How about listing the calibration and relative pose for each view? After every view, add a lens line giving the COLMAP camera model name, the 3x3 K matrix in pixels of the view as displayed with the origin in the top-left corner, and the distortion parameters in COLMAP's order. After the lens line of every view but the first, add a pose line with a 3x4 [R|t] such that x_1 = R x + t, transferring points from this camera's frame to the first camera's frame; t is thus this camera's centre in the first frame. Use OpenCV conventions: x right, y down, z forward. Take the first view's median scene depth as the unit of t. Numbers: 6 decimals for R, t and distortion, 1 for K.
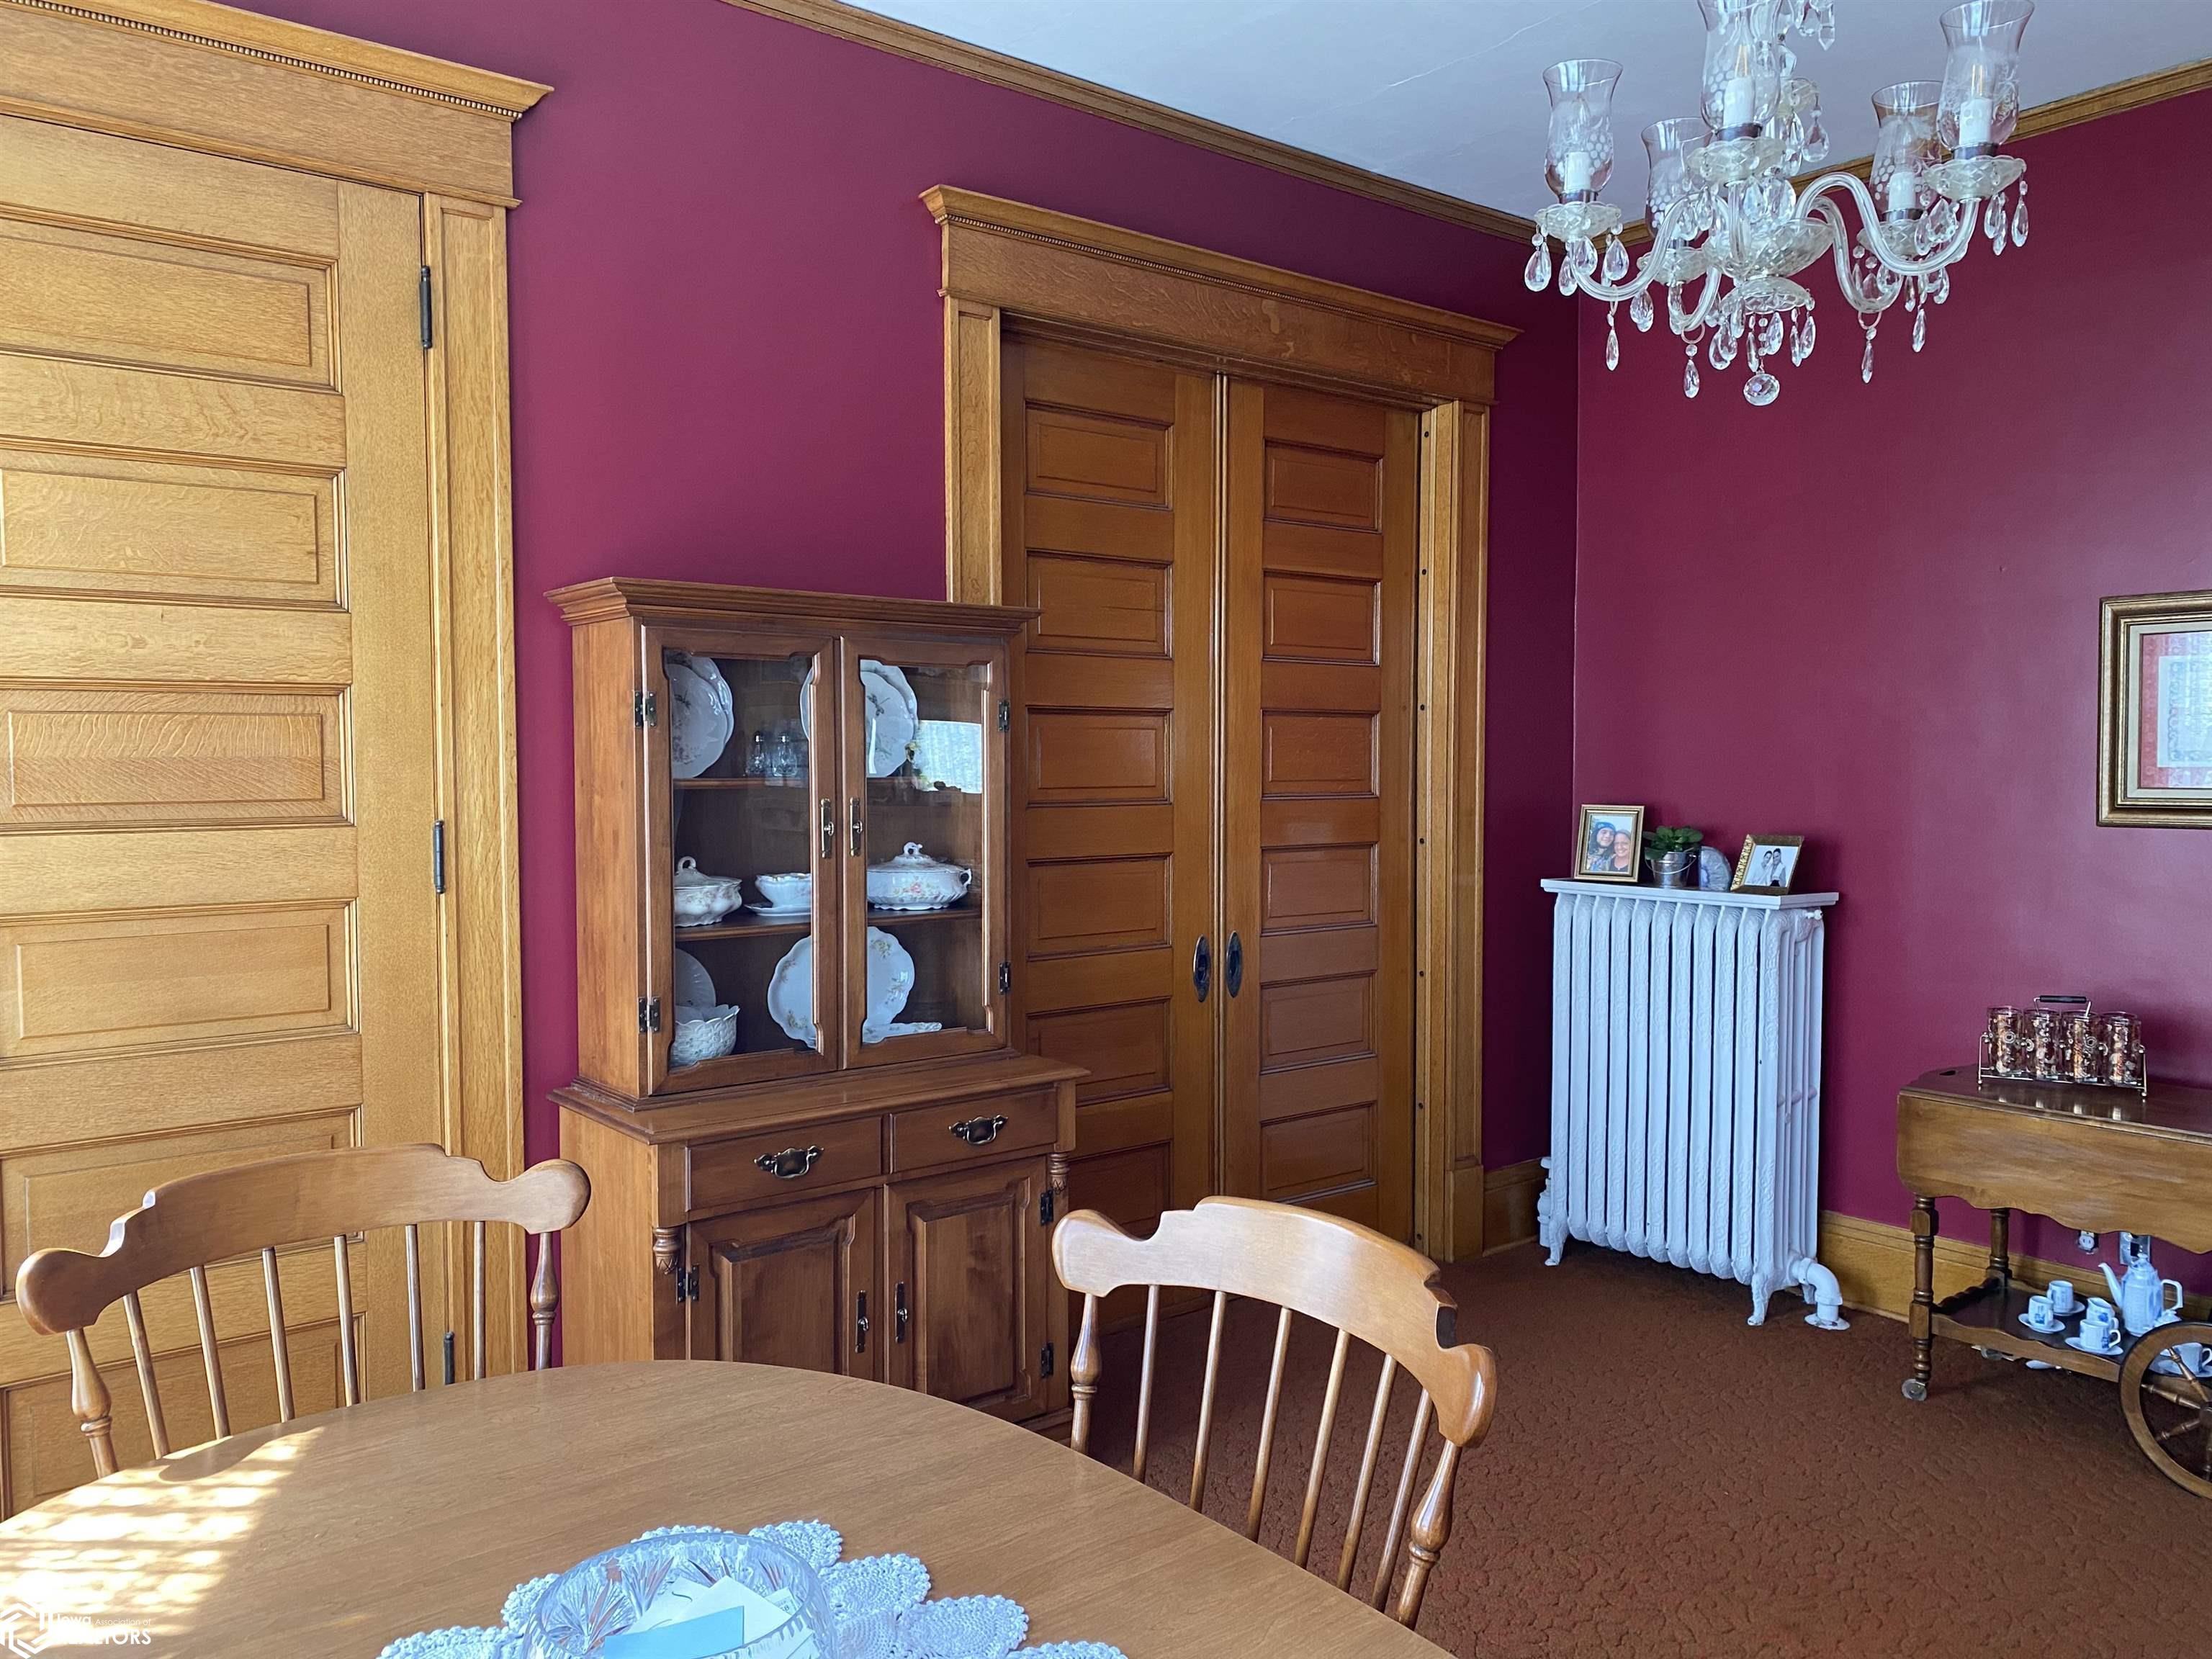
lens RADIAL K [[1669.7, 0, 1102.8], [0, 1669.7, 809.8], [0, 0, 1]] dist [0.035694, -0.028666]
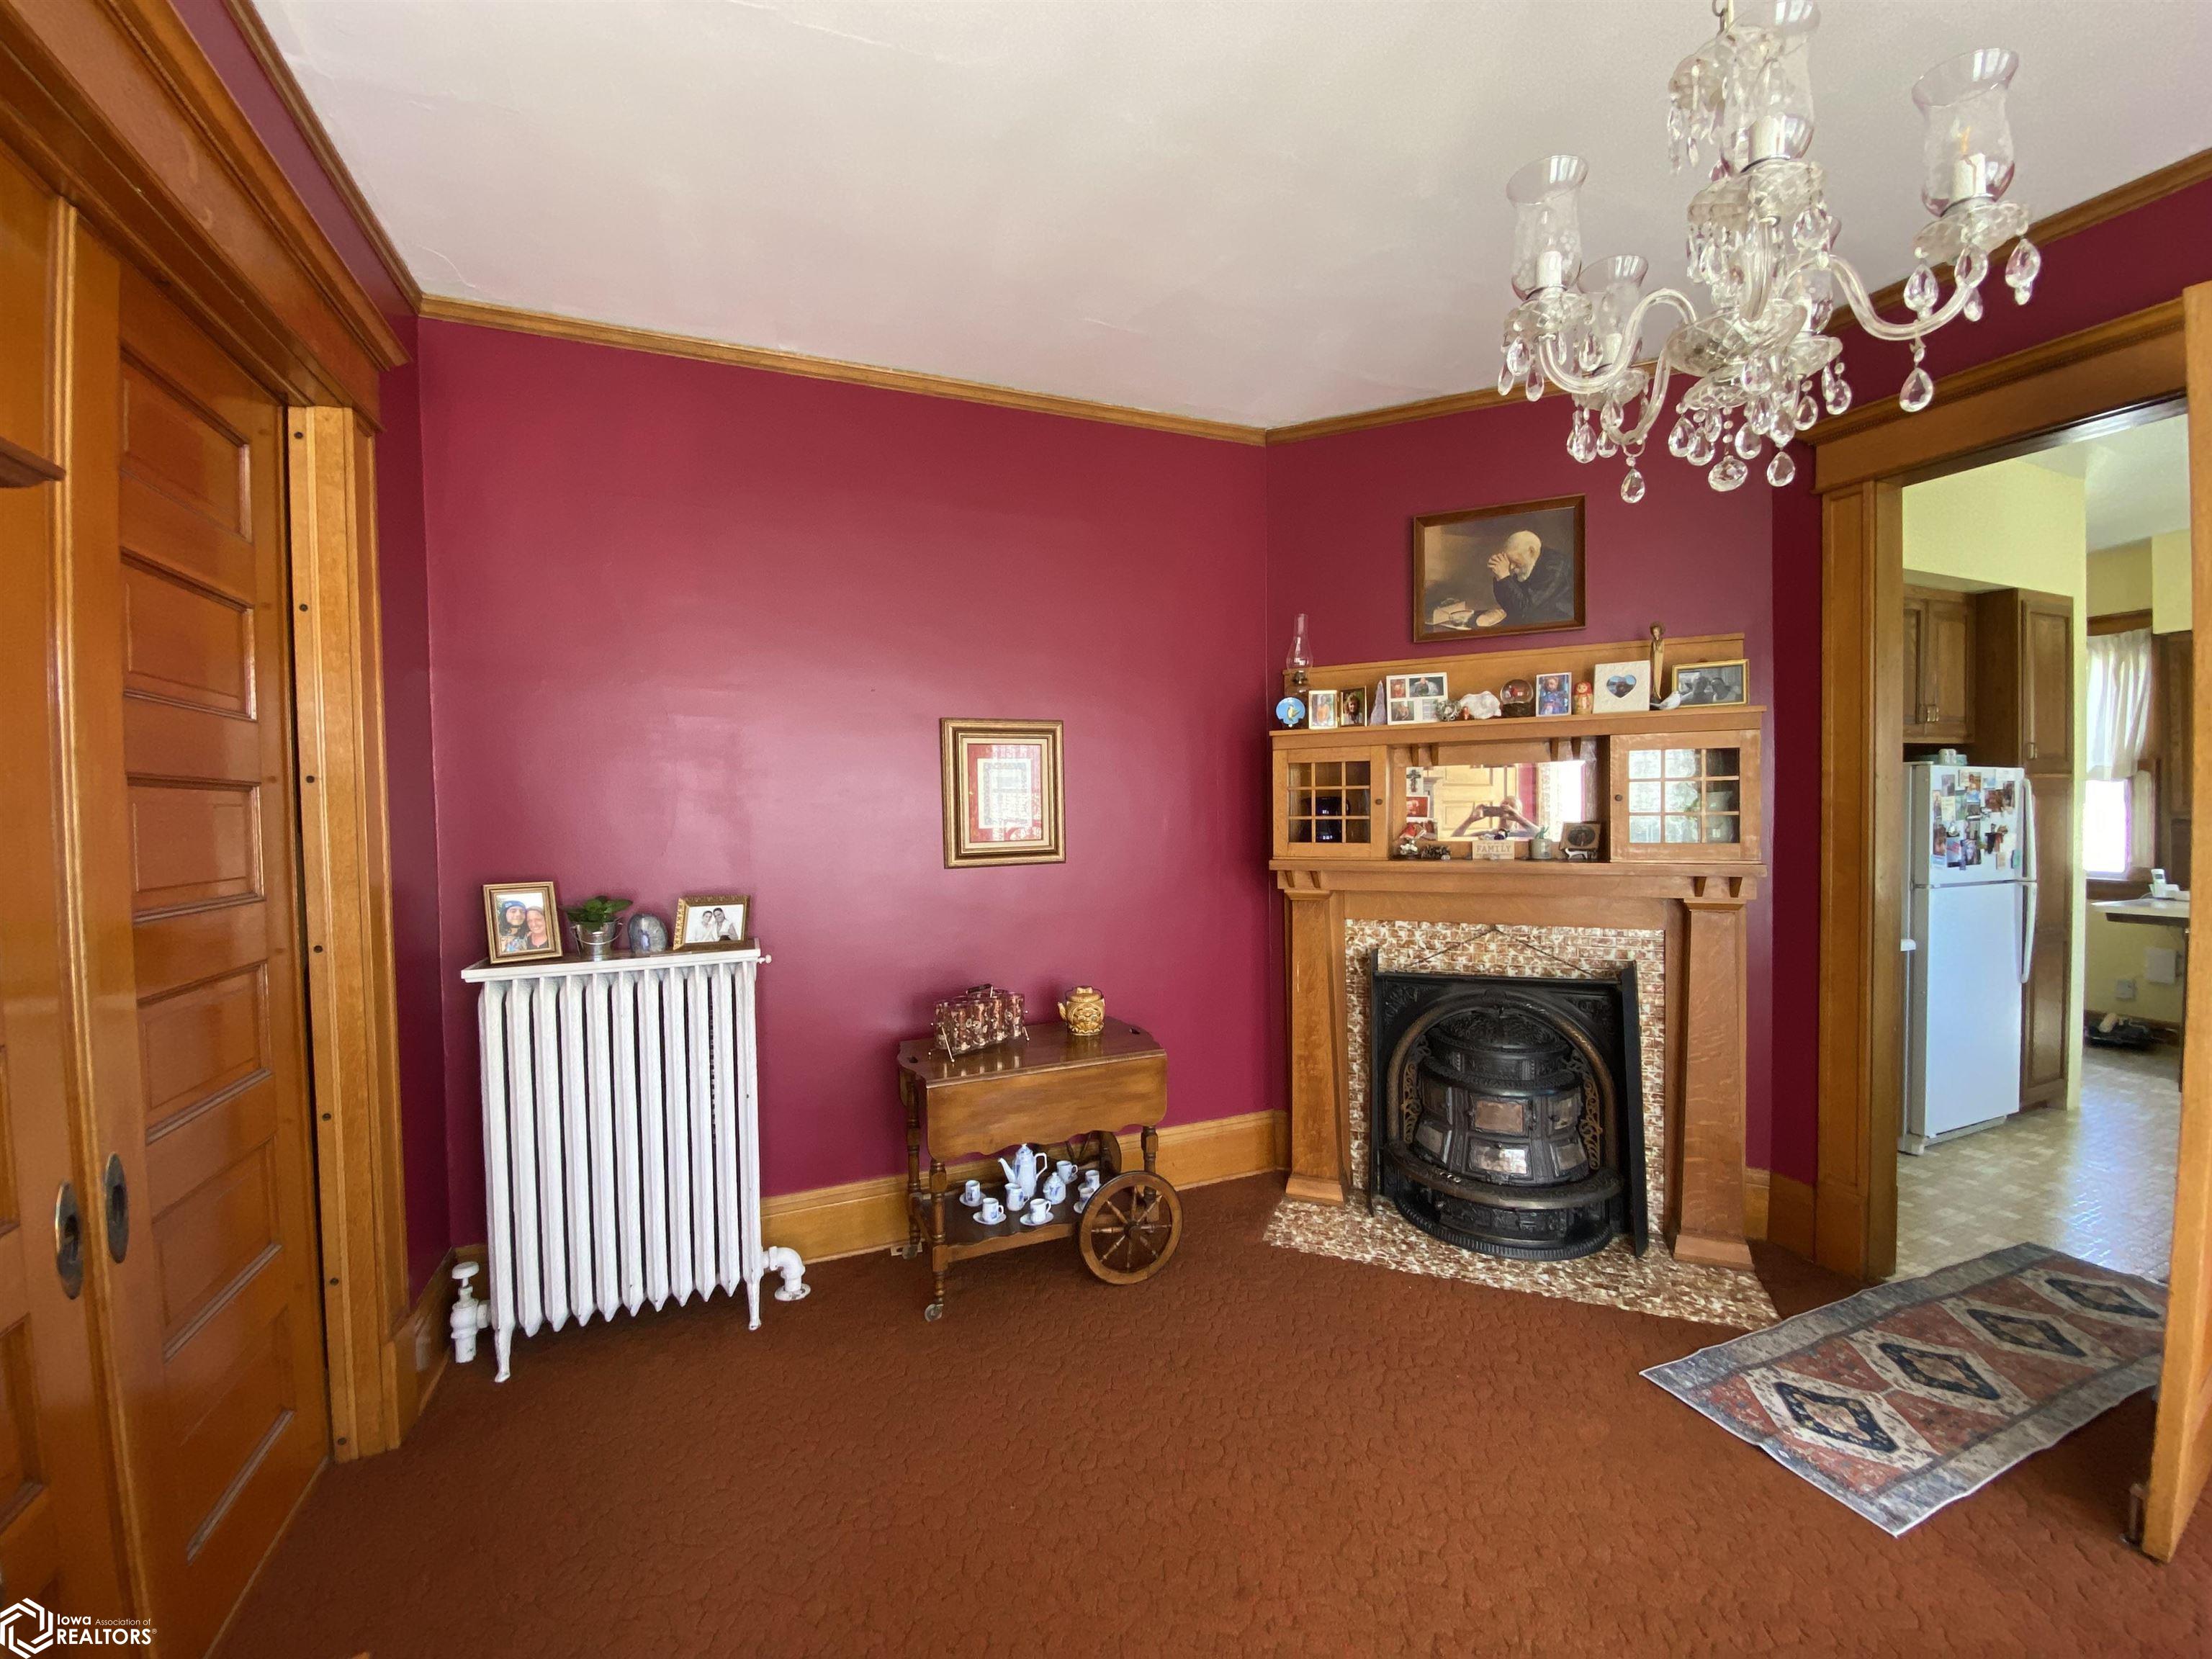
lens RADIAL K [[907.8, 0, 1103.8], [0, 907.8, 821.3], [0, 0, 1]] dist [-0.000105, -0.000488]
pose [[0.267631, -0.019005, 0.963334, -0.124329], [0.052103, 0.998628, 0.005227, -0.024910], [-0.962112, 0.048794, 0.268254, 0.540078]]
